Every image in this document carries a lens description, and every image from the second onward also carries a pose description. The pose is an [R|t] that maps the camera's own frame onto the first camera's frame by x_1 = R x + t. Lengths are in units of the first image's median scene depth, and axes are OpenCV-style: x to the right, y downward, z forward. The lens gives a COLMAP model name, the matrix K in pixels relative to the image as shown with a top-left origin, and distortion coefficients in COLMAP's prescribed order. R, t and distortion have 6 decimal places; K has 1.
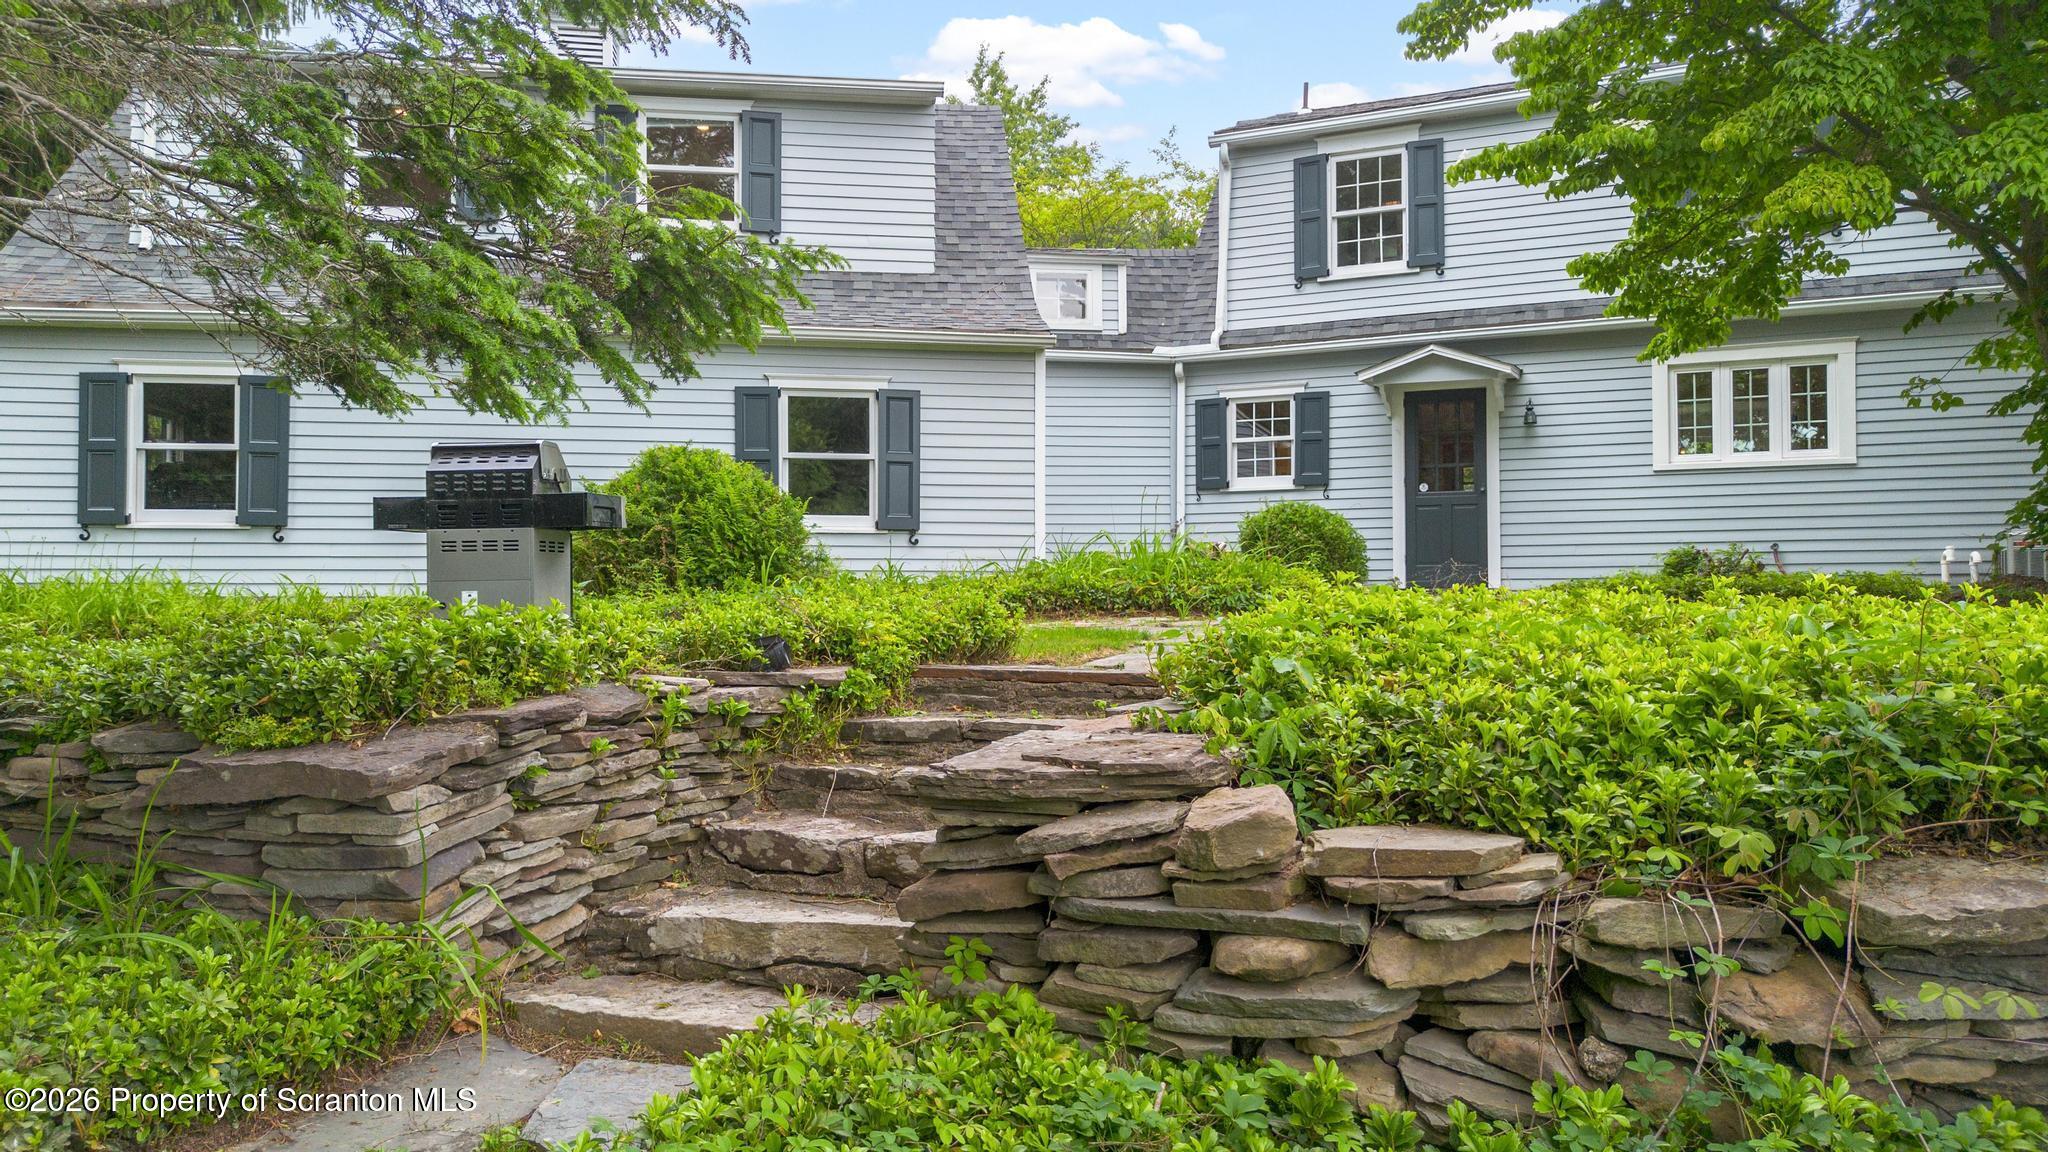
lens RADIAL K [[1448.4, 0, 1001.1], [0, 1448.4, 581.2], [0, 0, 1]] dist [0.061928, -0.066299]
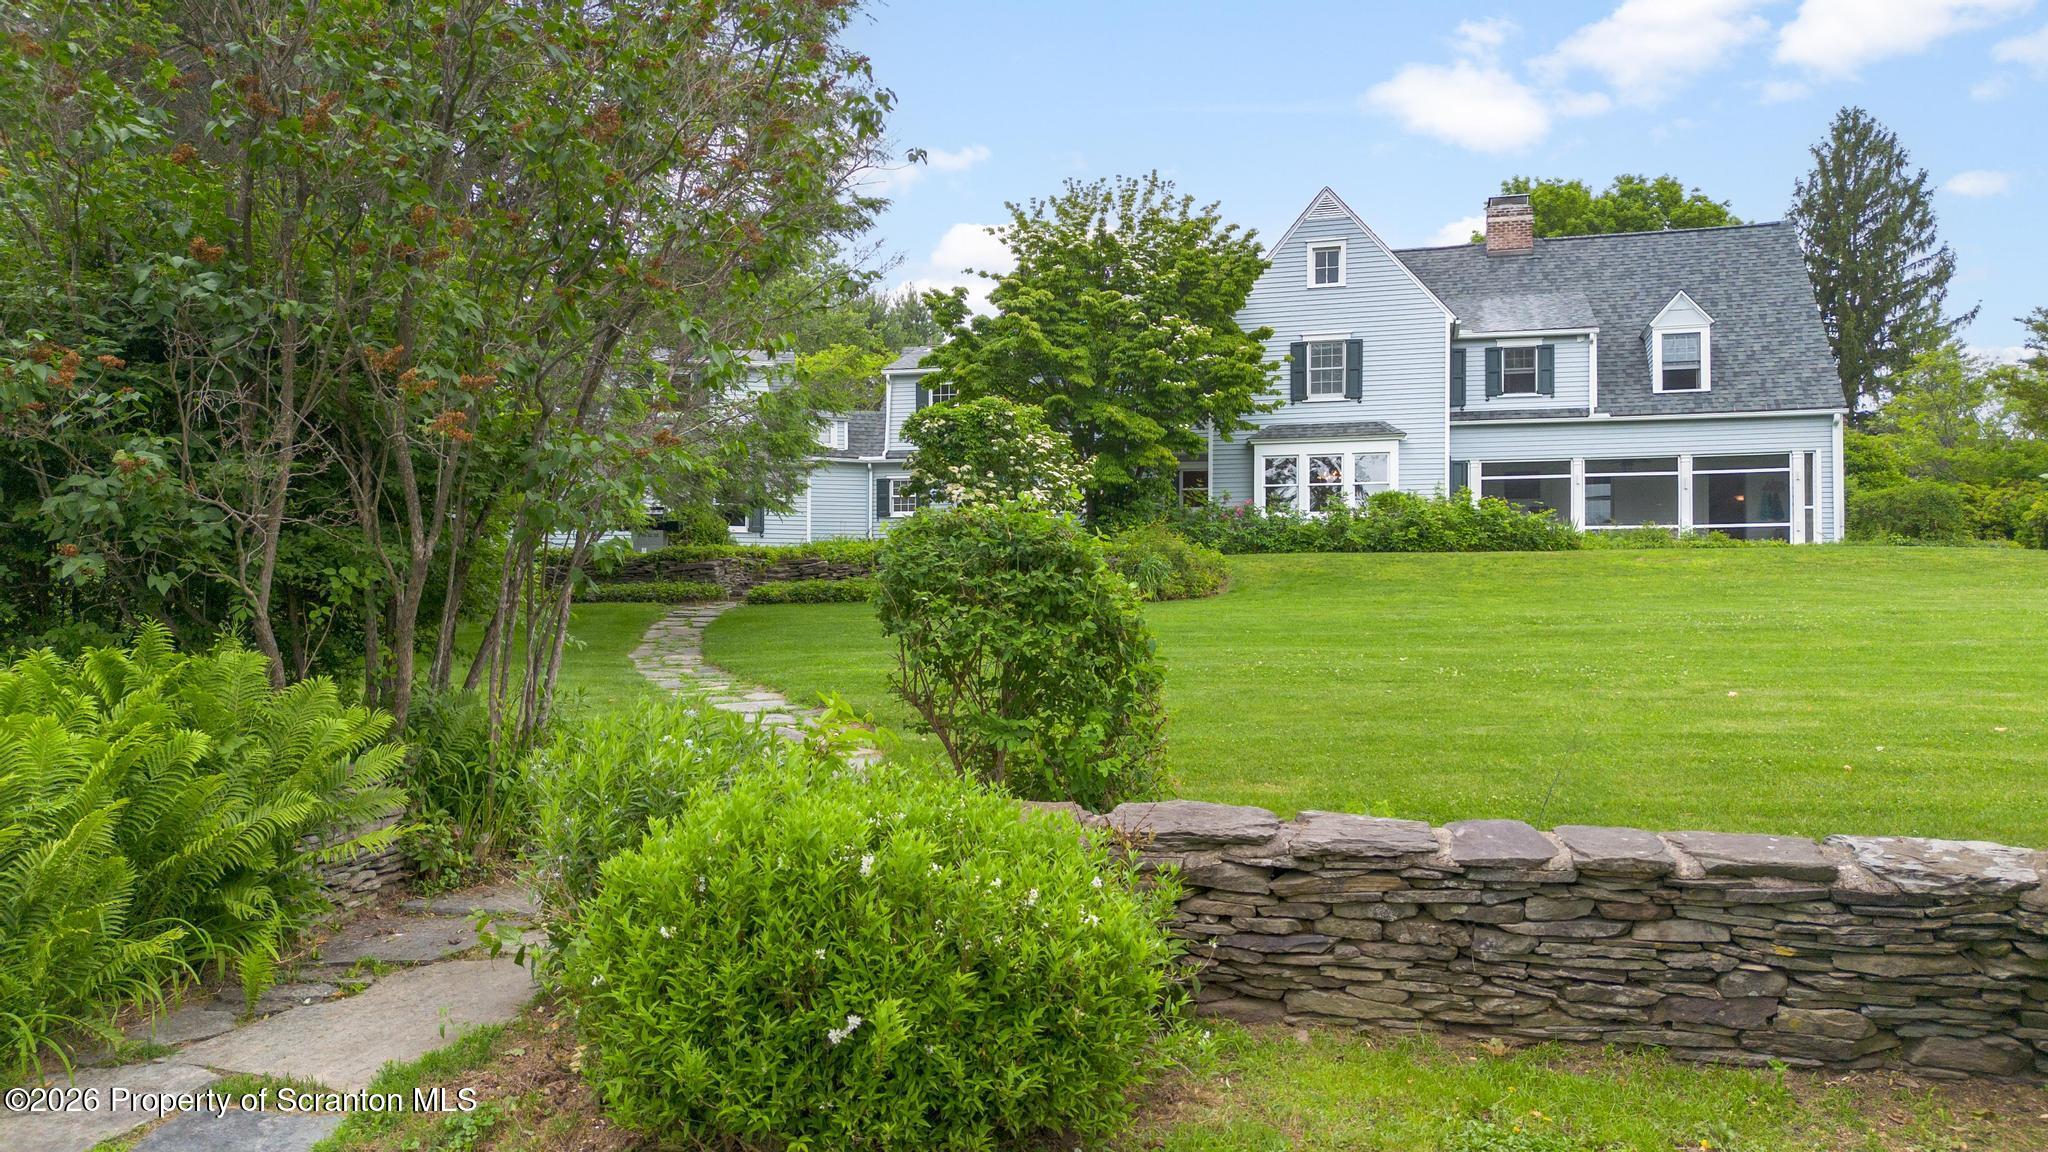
lens RADIAL K [[1458.0, 0, 1016.5], [0, 1458.0, 589.0], [0, 0, 1]] dist [0.102812, -0.136156]
pose [[0.987530, 0.010239, 0.157099, -0.017590], [-0.010878, 0.999936, 0.003206, 0.057874], [-0.157056, -0.004875, 0.987578, -1.773978]]
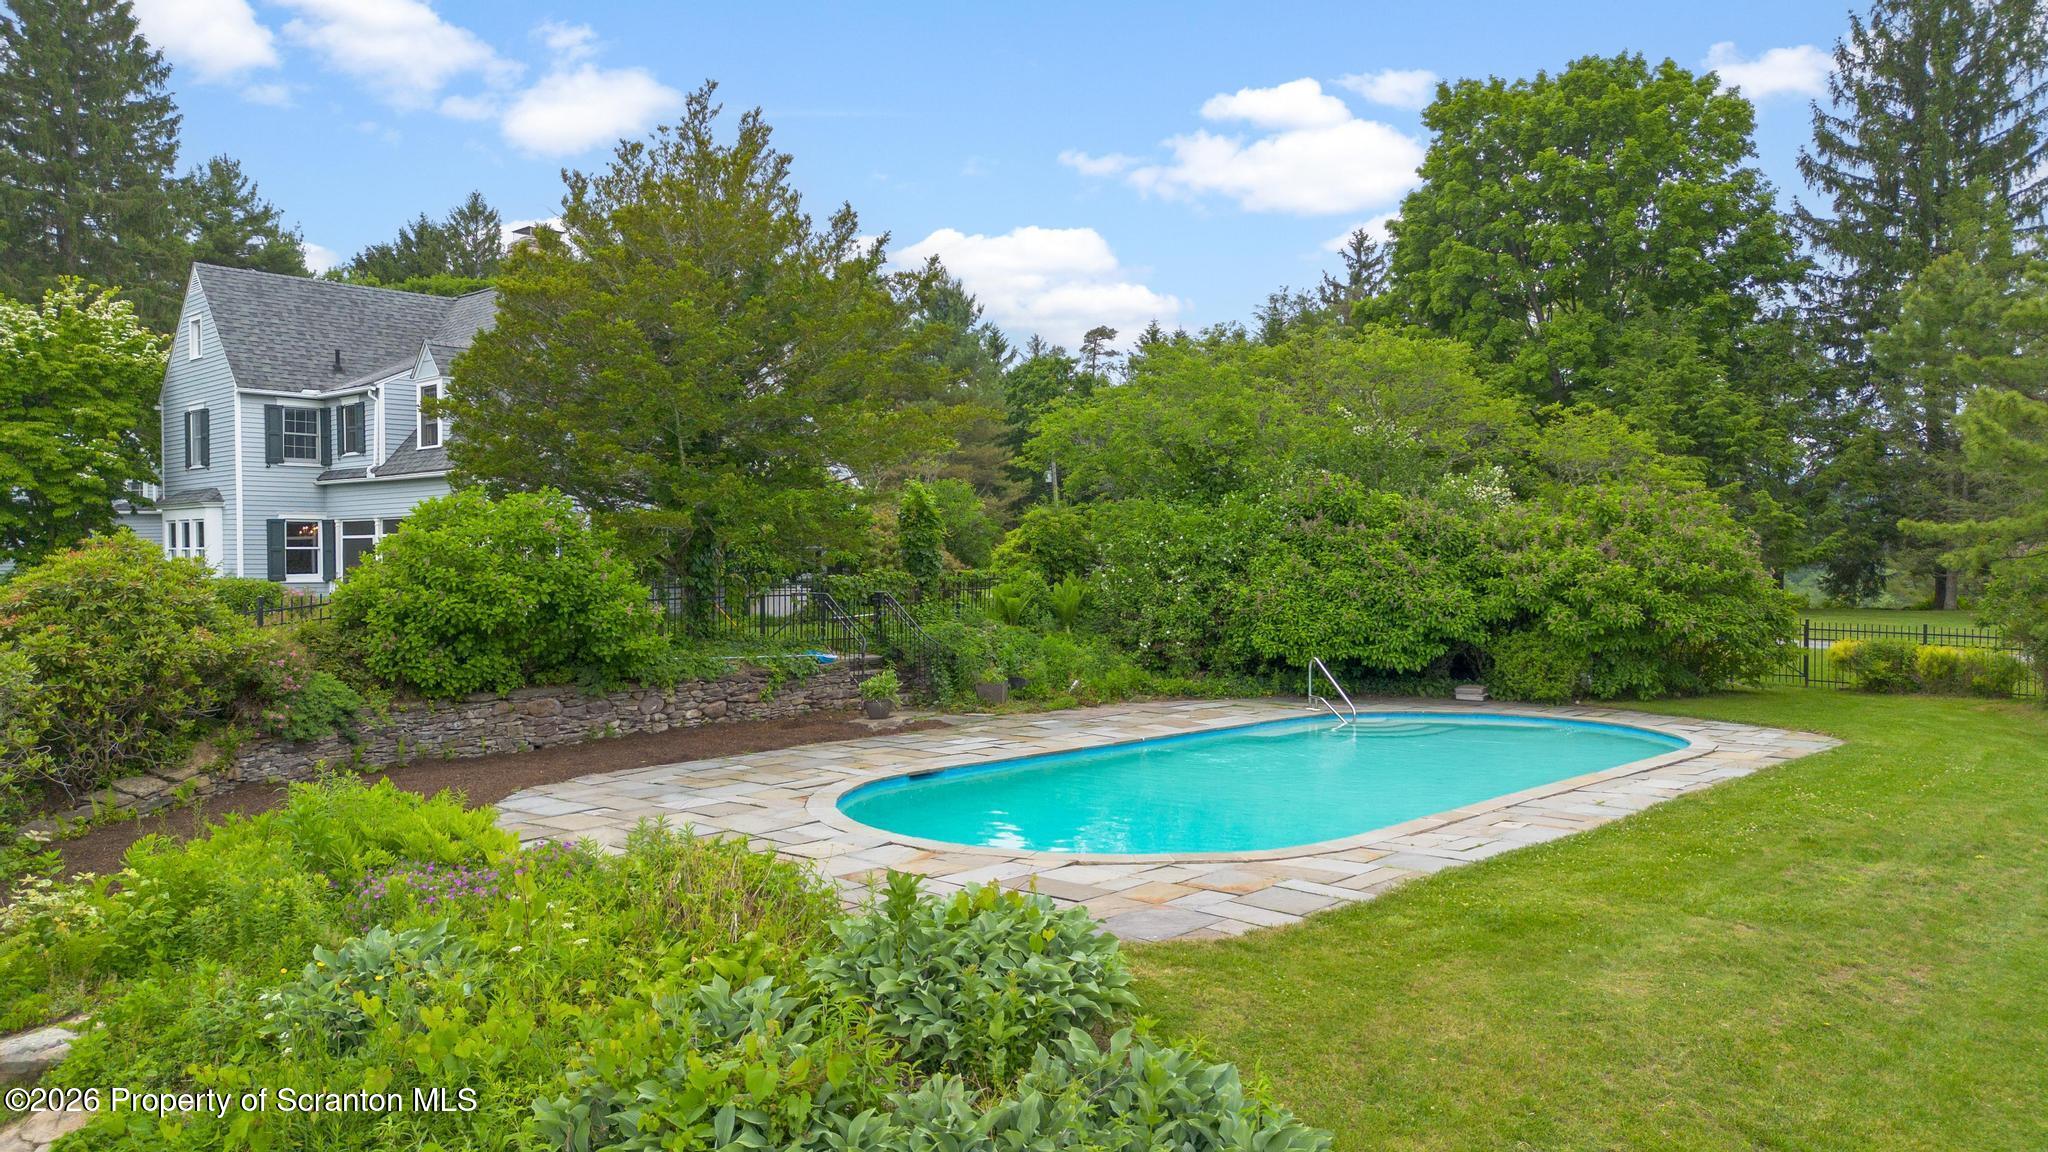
lens RADIAL K [[1448.4, 0, 1001.1], [0, 1448.4, 581.2], [0, 0, 1]] dist [0.061928, -0.066299]
pose [[0.939721, 0.005794, -0.341892, 3.214528], [0.009040, 0.999086, 0.041780, -0.162405], [0.341822, -0.042352, 0.938810, -1.343839]]
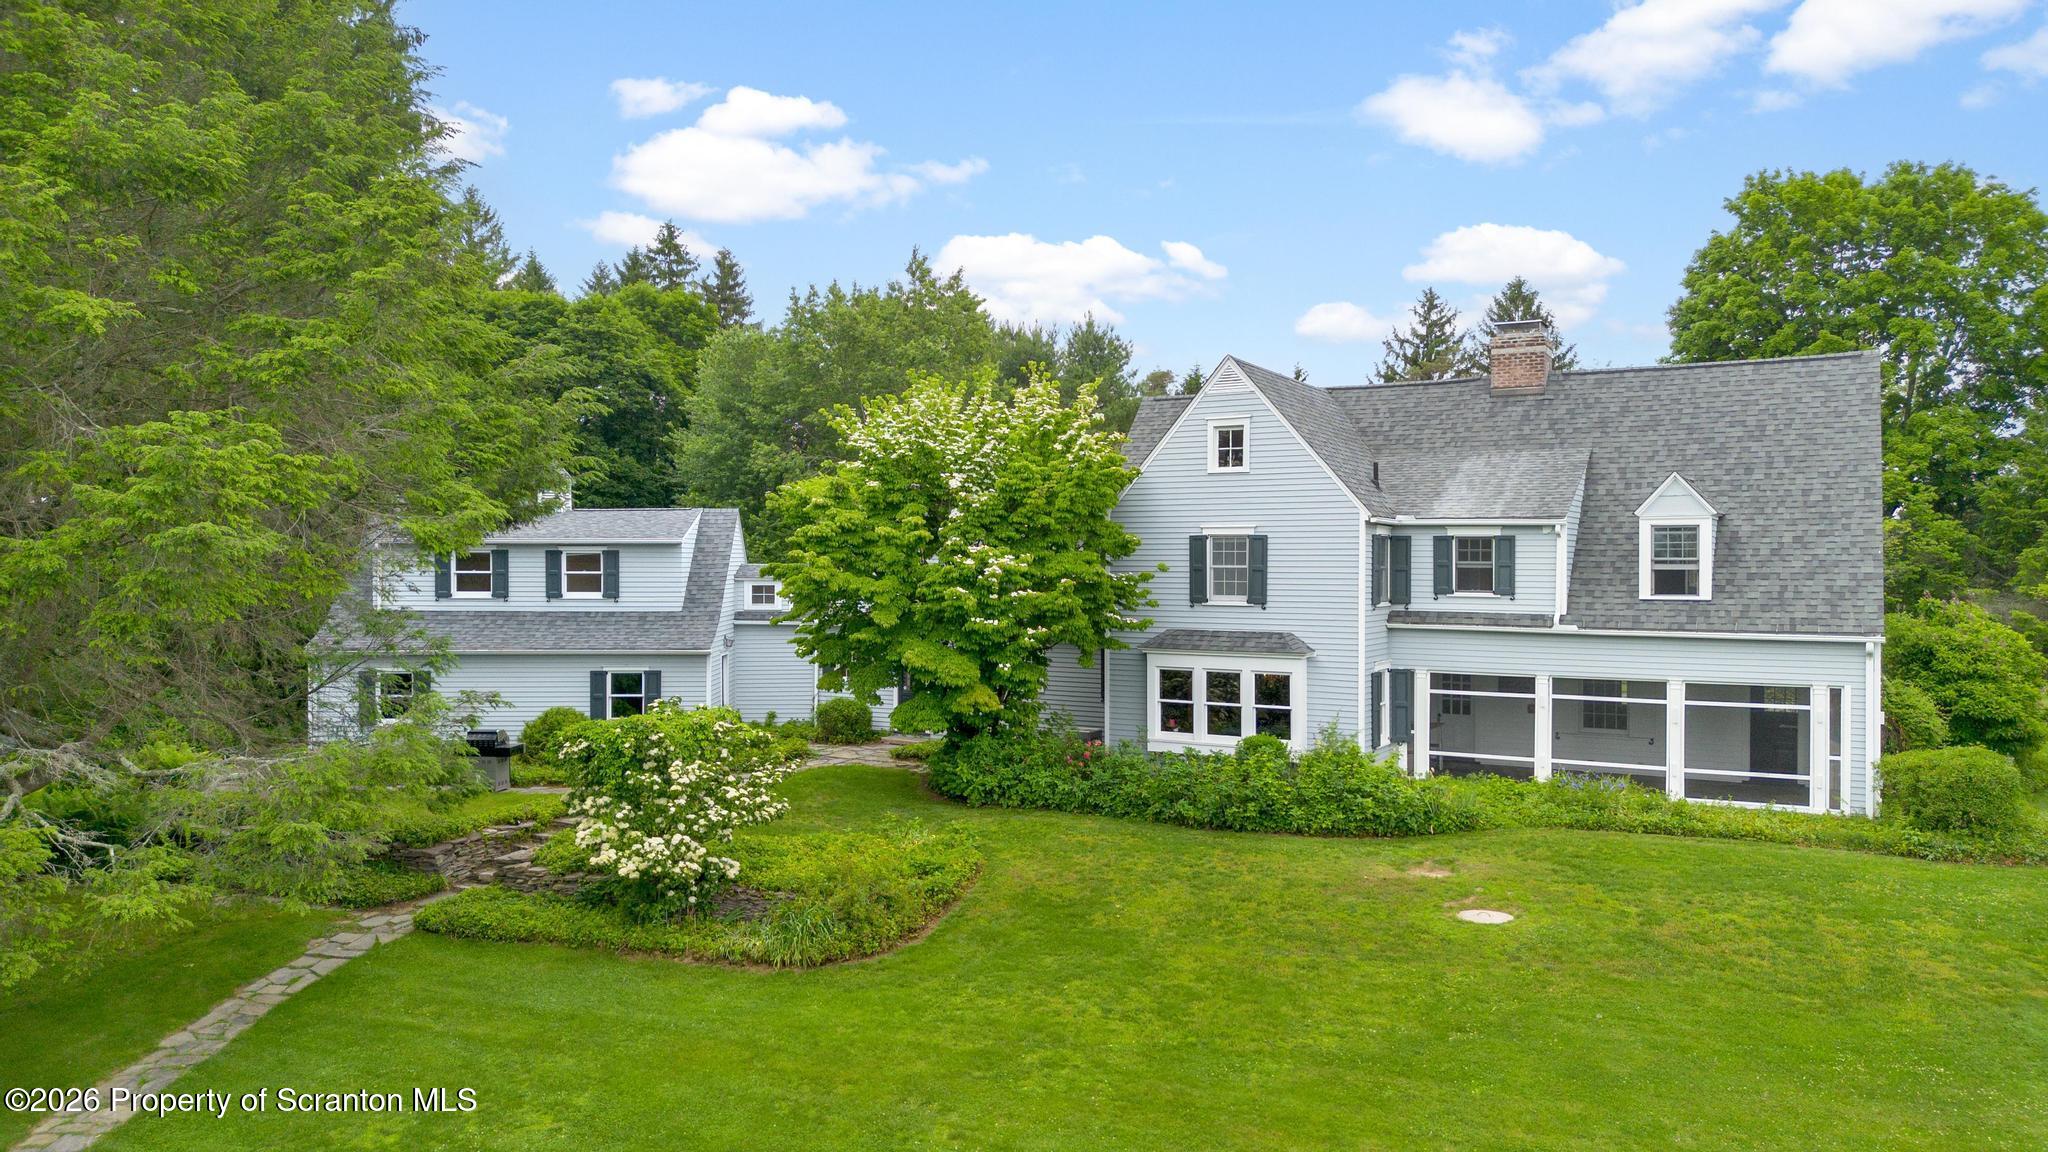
lens RADIAL K [[1448.4, 0, 1001.1], [0, 1448.4, 581.2], [0, 0, 1]] dist [0.061928, -0.066299]
pose [[0.995600, 0.006590, -0.093474, 0.783501], [-0.003052, 0.999275, 0.037944, -0.387103], [0.093656, -0.037492, 0.994898, -1.517026]]
